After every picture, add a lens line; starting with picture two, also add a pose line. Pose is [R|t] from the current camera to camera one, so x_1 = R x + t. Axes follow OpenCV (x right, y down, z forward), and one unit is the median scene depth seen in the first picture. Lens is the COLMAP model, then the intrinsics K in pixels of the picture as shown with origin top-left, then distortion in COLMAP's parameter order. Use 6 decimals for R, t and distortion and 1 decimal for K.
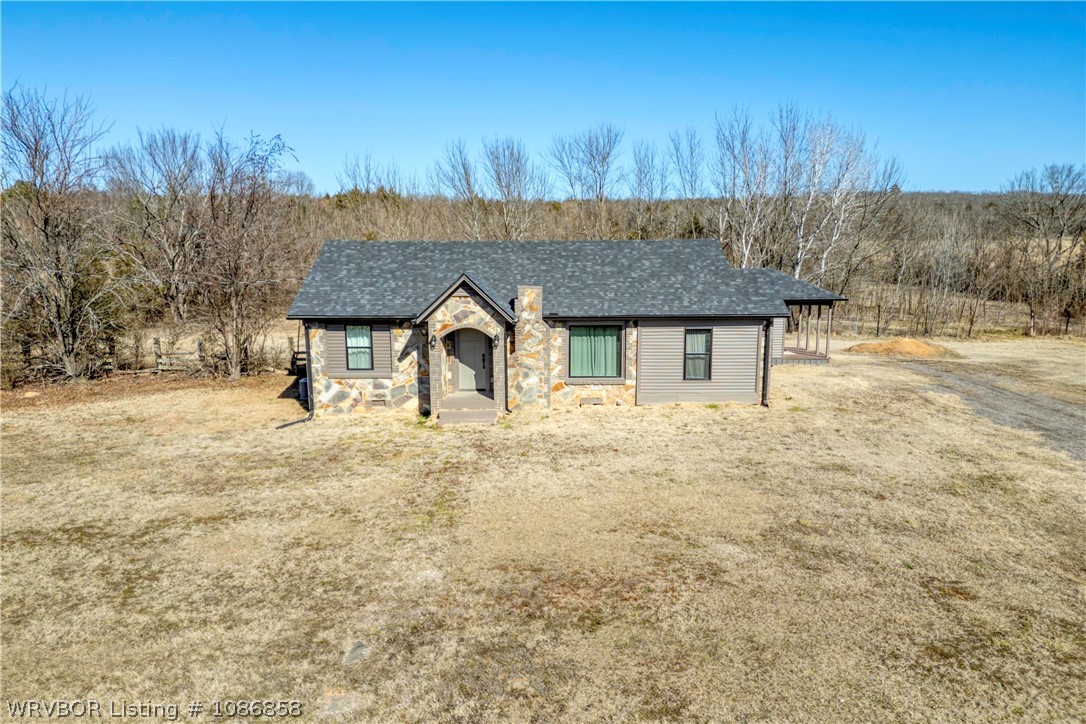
lens RADIAL K [[746.7, 0, 550.1], [0, 746.7, 363.0], [0, 0, 1]] dist [0.079309, -0.004552]
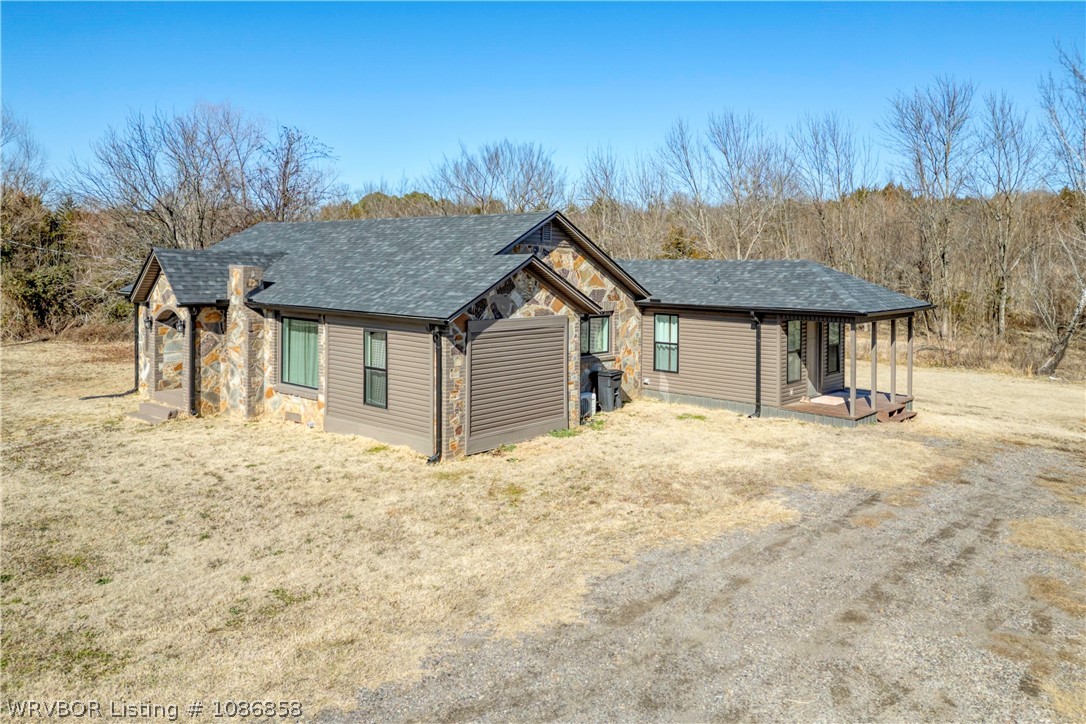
lens RADIAL K [[763.6, 0, 542.5], [0, 763.6, 261.2], [0, 0, 1]] dist [0.034615, -0.021111]
pose [[0.762900, 0.009961, -0.646440, 0.770004], [-0.101631, 0.989298, -0.104696, -0.051592], [0.638478, 0.145571, 0.755748, 0.549113]]
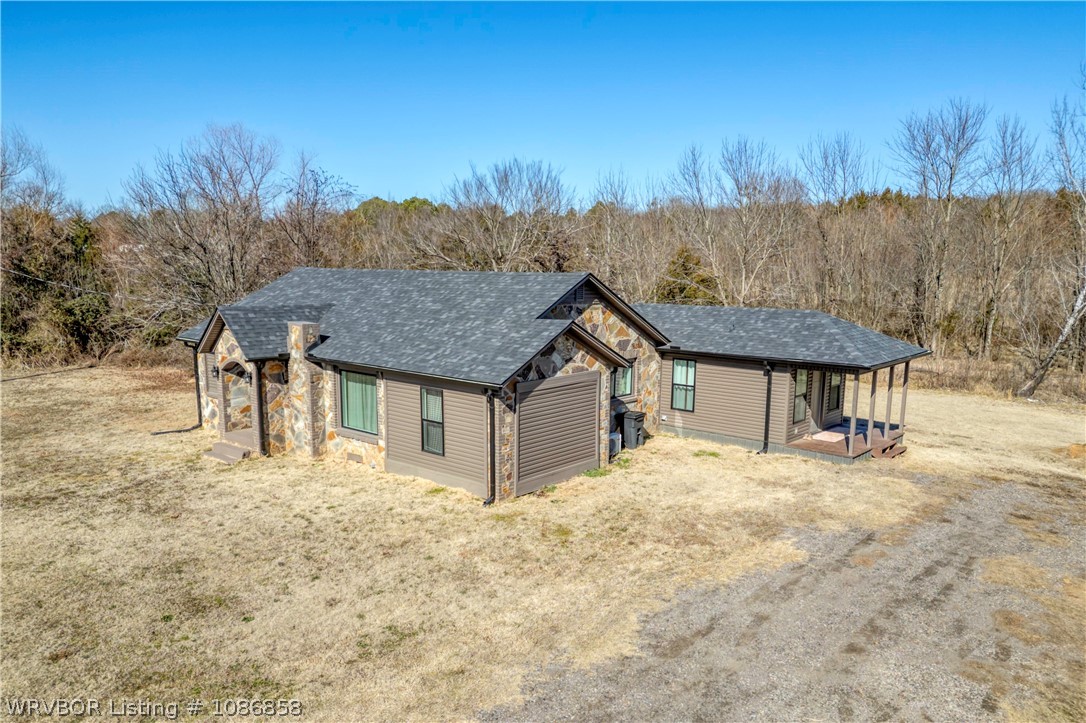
lens RADIAL K [[739.6, 0, 542.8], [0, 739.6, 394.1], [0, 0, 1]] dist [0.047333, -0.044065]
pose [[0.764990, 0.117208, -0.633287, 0.770313], [-0.096386, 0.993062, 0.067364, -0.103199], [0.636788, 0.009507, 0.770980, 0.477028]]
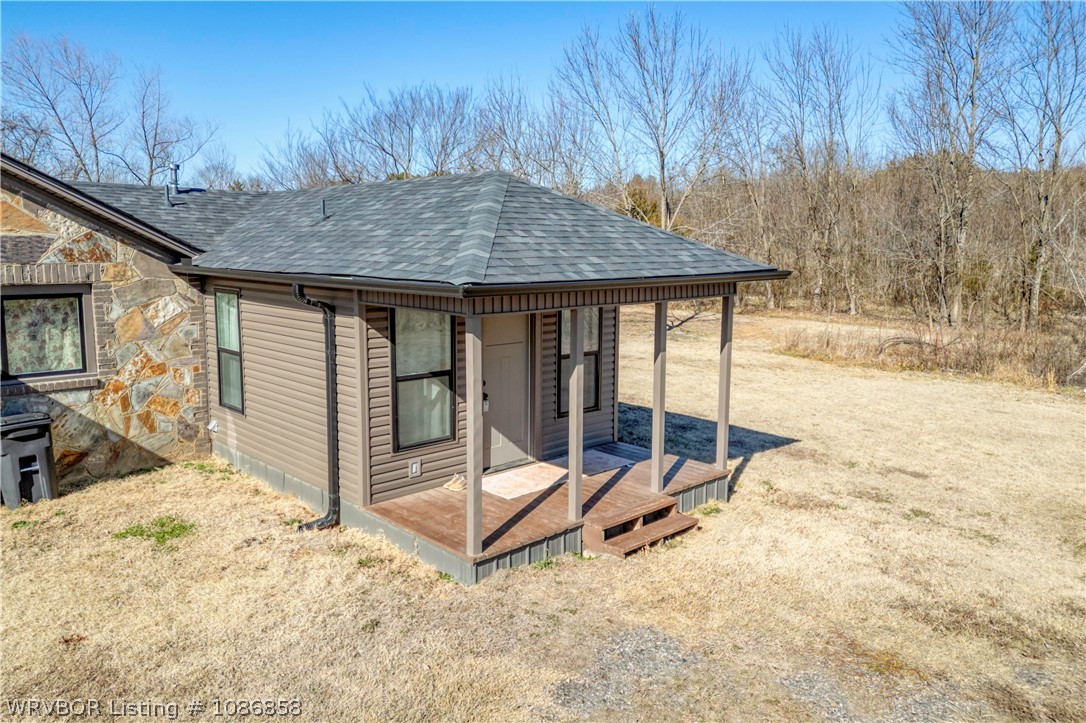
lens RADIAL K [[765.7, 0, 541.4], [0, 765.7, 325.2], [0, 0, 1]] dist [0.044307, -0.000371]
pose [[0.723656, 0.079805, -0.685531, 0.724266], [-0.101894, 0.994761, 0.008243, -0.103709], [0.682598, 0.063887, 0.727997, 1.166524]]
